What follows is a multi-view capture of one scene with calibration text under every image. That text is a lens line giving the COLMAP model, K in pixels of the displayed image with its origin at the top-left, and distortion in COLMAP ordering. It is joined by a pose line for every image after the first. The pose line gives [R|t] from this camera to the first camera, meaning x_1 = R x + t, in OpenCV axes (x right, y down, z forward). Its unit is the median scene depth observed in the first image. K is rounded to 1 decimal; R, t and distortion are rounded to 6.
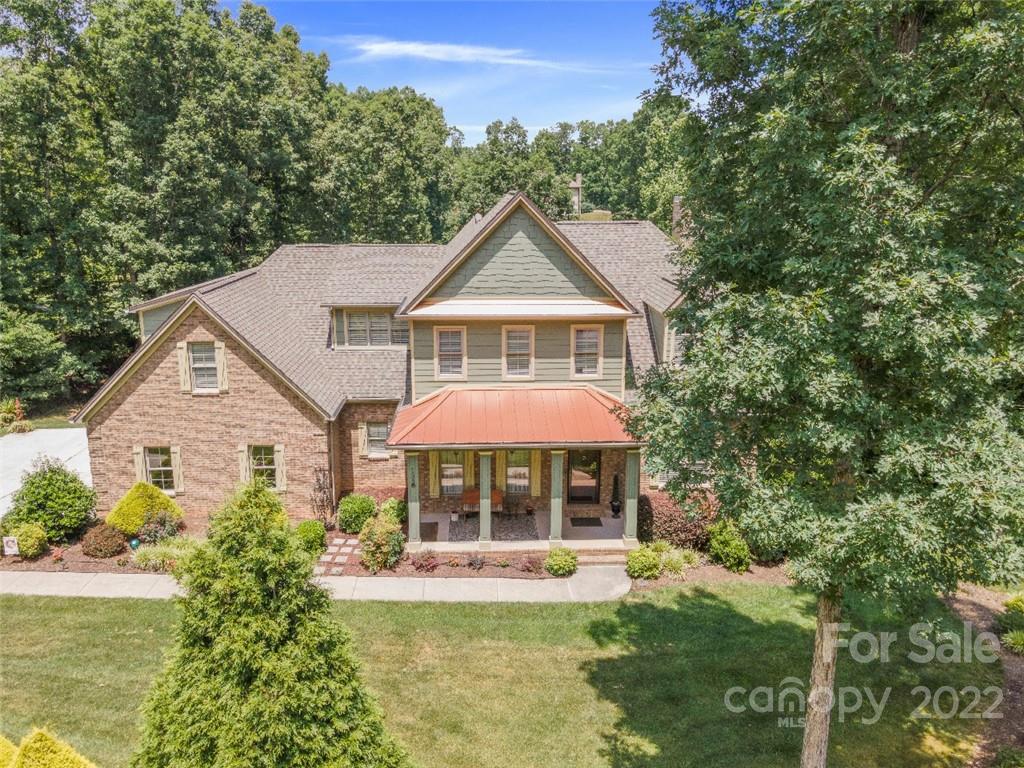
lens RADIAL K [[802.7, 0, 512.0], [0, 802.7, 384.0], [0, 0, 1]] dist [0.041351, -0.004639]
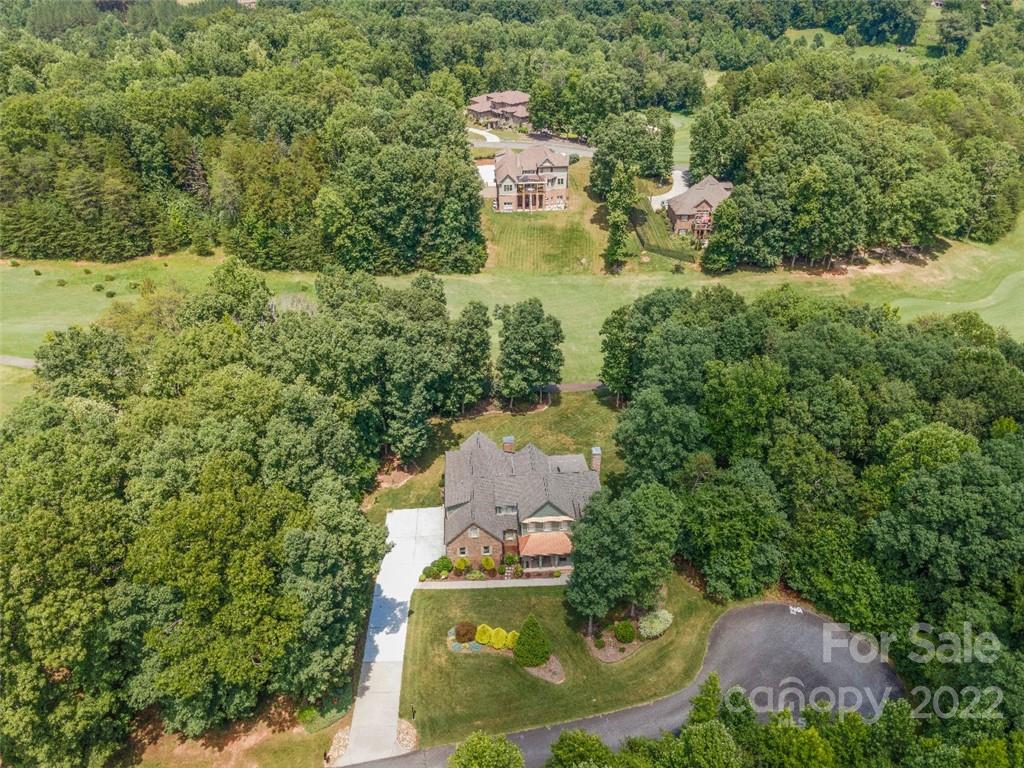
lens RADIAL K [[802.7, 0, 512.0], [0, 802.7, 384.0], [0, 0, 1]] dist [0.041351, -0.004639]
pose [[0.999715, -0.007867, 0.022554, -0.271384], [0.001927, 0.967694, 0.252122, -1.799241], [-0.023809, -0.252006, 0.967433, -2.840453]]
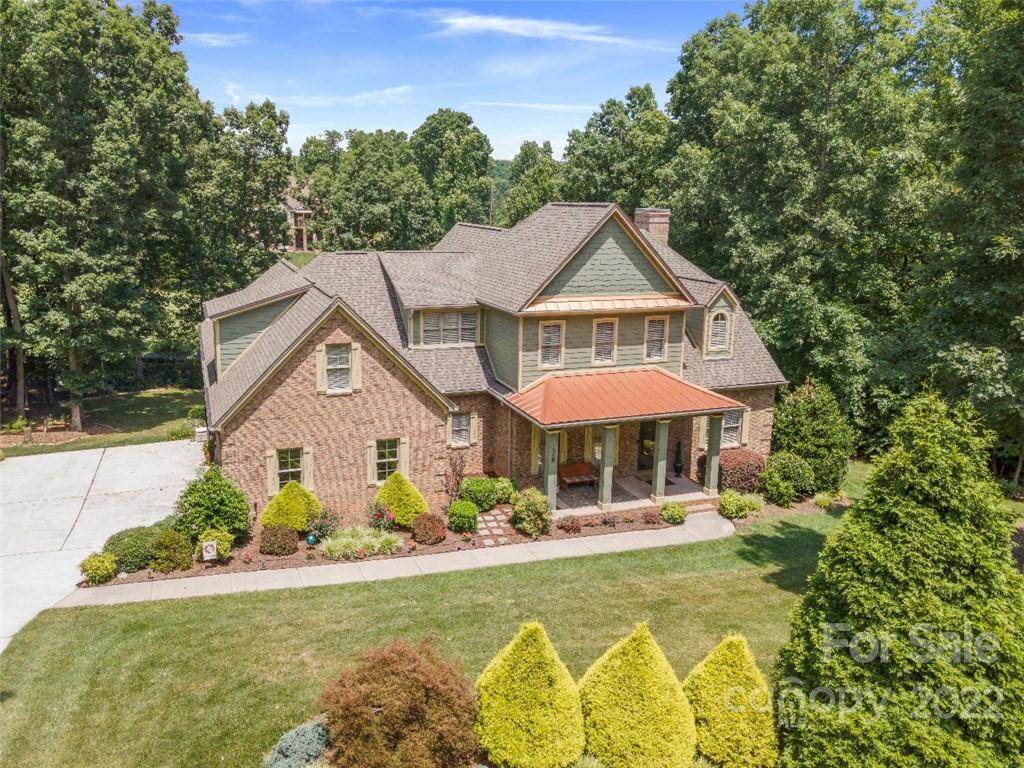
lens RADIAL K [[802.7, 0, 512.0], [0, 802.7, 384.0], [0, 0, 1]] dist [0.041351, -0.004639]
pose [[0.948403, -0.059303, 0.311472, -0.489153], [0.062614, 0.998038, -0.000630, 0.014414], [-0.310823, 0.020100, 0.950255, -0.061721]]
